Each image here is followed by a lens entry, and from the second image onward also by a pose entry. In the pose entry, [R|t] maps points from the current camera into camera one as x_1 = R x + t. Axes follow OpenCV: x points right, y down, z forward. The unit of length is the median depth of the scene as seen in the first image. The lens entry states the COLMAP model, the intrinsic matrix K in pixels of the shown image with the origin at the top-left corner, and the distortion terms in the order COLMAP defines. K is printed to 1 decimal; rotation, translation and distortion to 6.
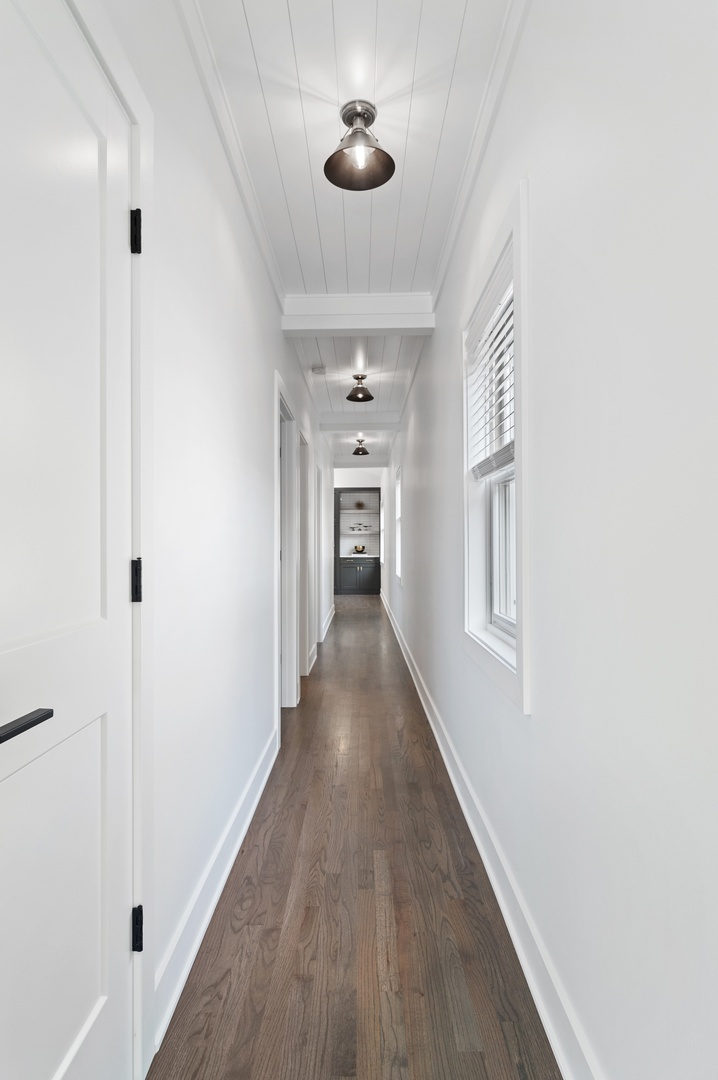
lens RADIAL K [[583.4, 0, 359.2], [0, 583.4, 540.5], [0, 0, 1]] dist [-0.003112, 0.001936]
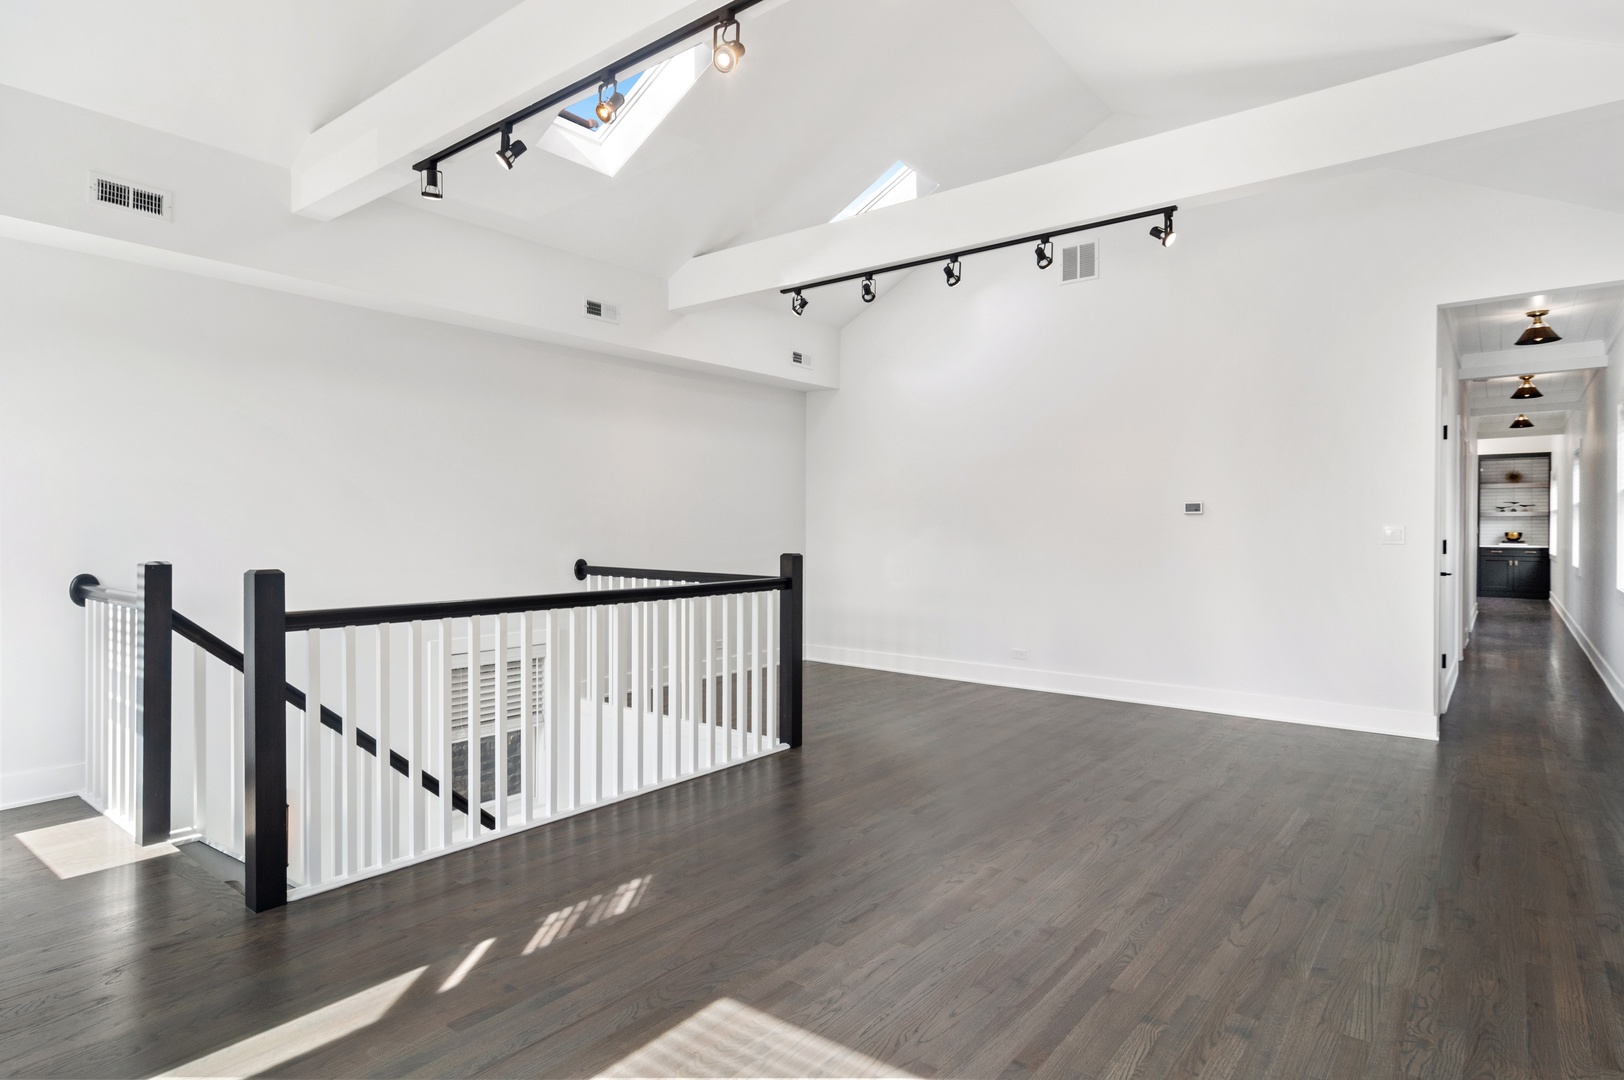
lens RADIAL K [[877.3, 0, 807.8], [0, 877.3, 526.8], [0, 0, 1]] dist [-0.003112, 0.001936]
pose [[0.785711, 0.008652, -0.618533, -0.015468], [-0.002829, 0.999942, 0.010393, -0.006812], [0.618587, -0.006416, 0.785690, -0.434634]]
